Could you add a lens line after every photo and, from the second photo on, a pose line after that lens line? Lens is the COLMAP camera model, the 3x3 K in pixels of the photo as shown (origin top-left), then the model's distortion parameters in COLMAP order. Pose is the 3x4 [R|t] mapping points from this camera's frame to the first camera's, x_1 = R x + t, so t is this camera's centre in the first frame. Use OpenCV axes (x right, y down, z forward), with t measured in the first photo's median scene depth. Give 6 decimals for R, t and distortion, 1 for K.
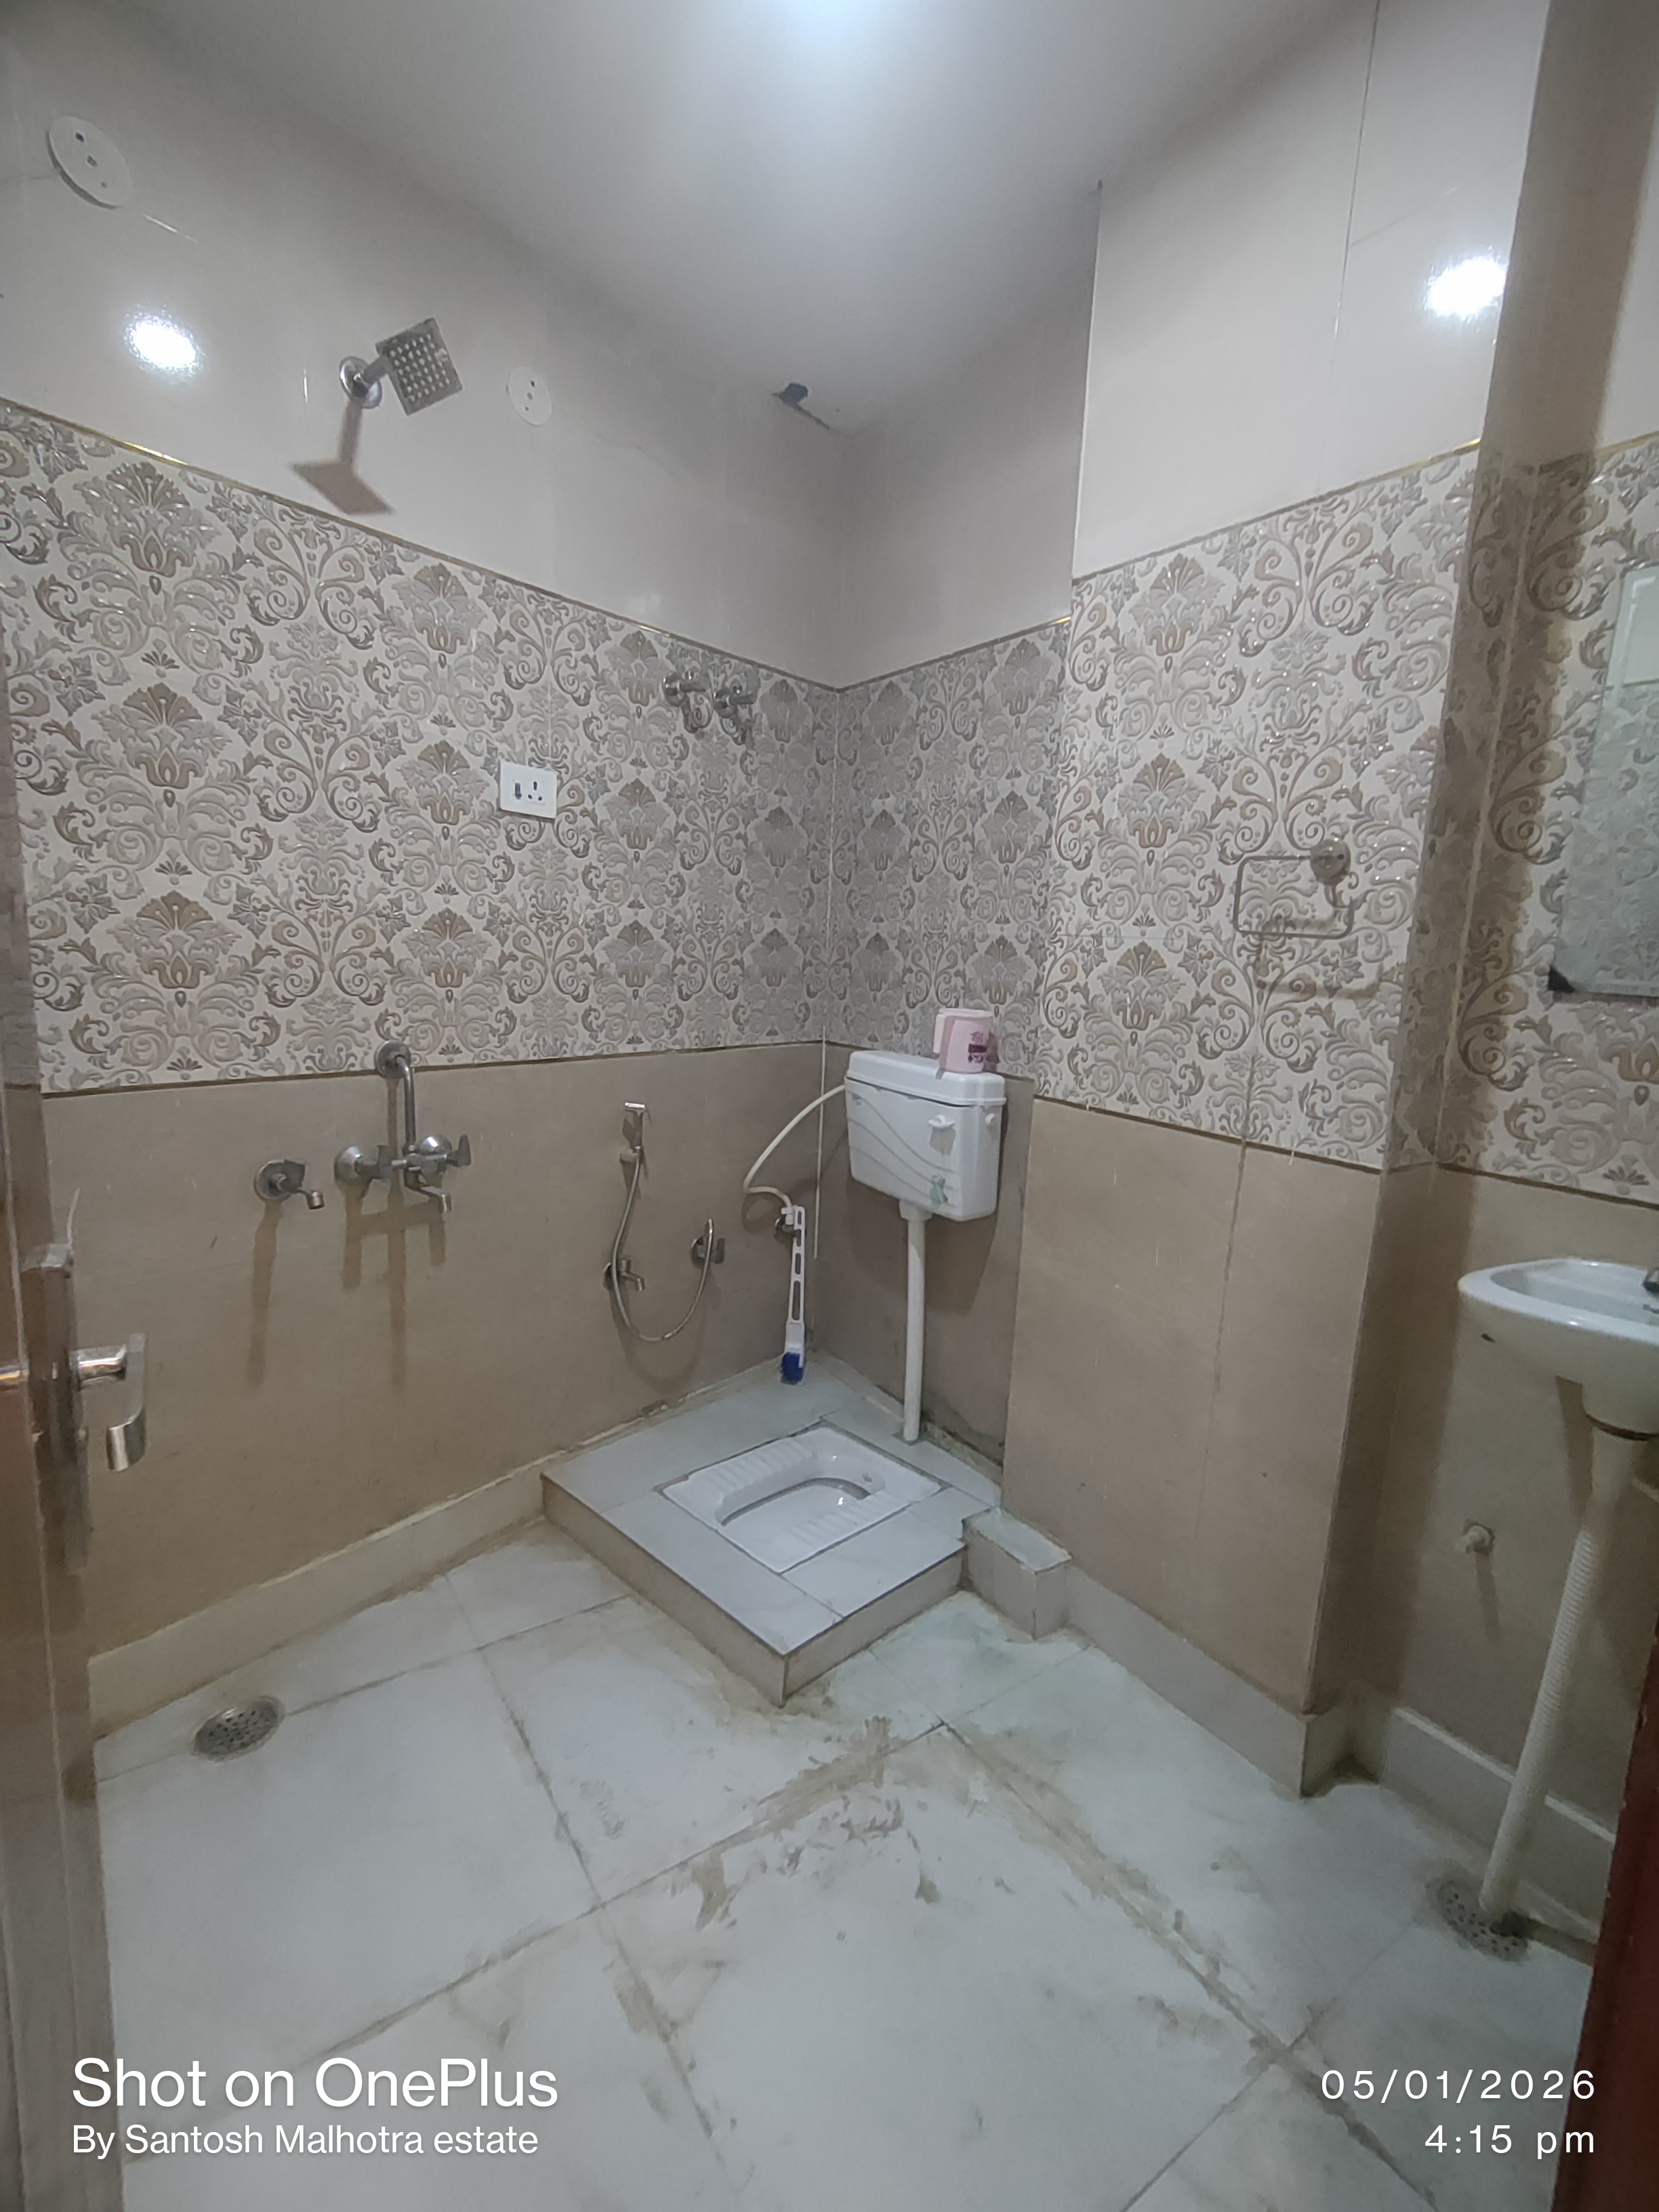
lens RADIAL K [[1009.8, 0, 829.6], [0, 1009.8, 1109.8], [0, 0, 1]] dist [0.000297, -0.000044]
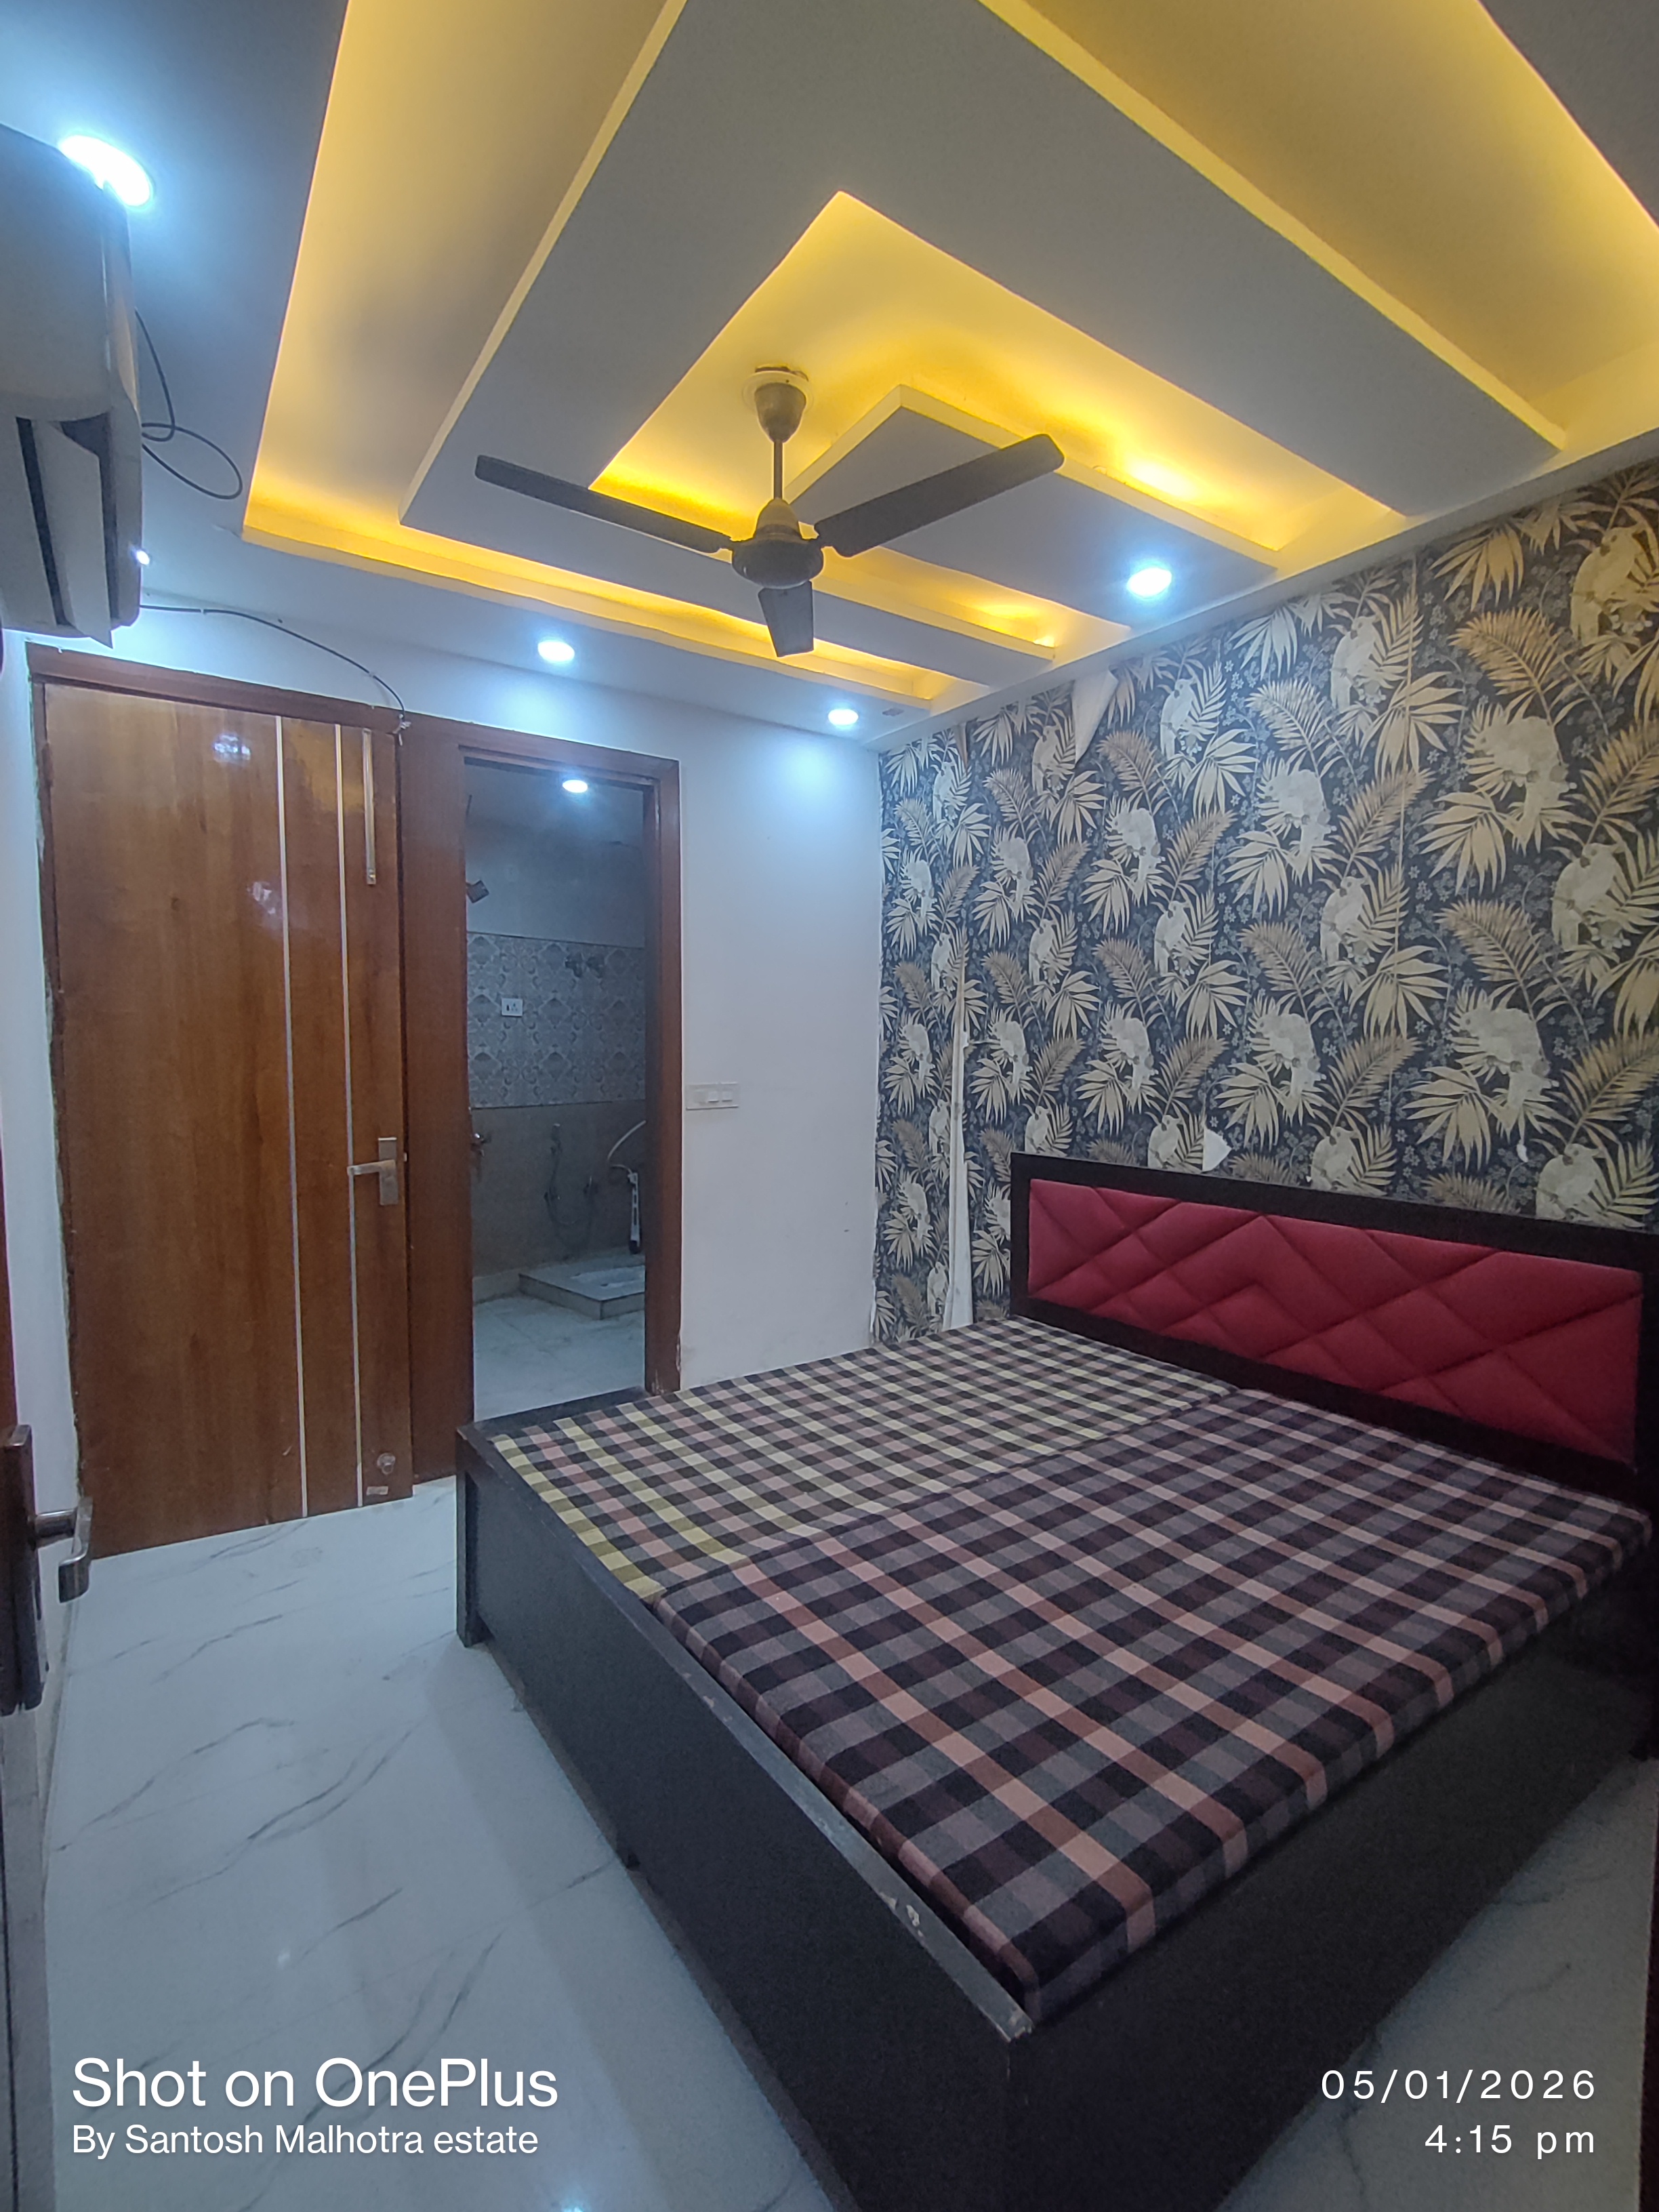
lens RADIAL K [[1009.8, 0, 828.6], [0, 1009.8, 1104.3], [0, 0, 1]] dist [0.000297, -0.000044]
pose [[0.999273, -0.038028, 0.002663, 0.469314], [0.038100, 0.993911, -0.103388, 0.225381], [0.001285, 0.103414, 0.994638, -1.466100]]
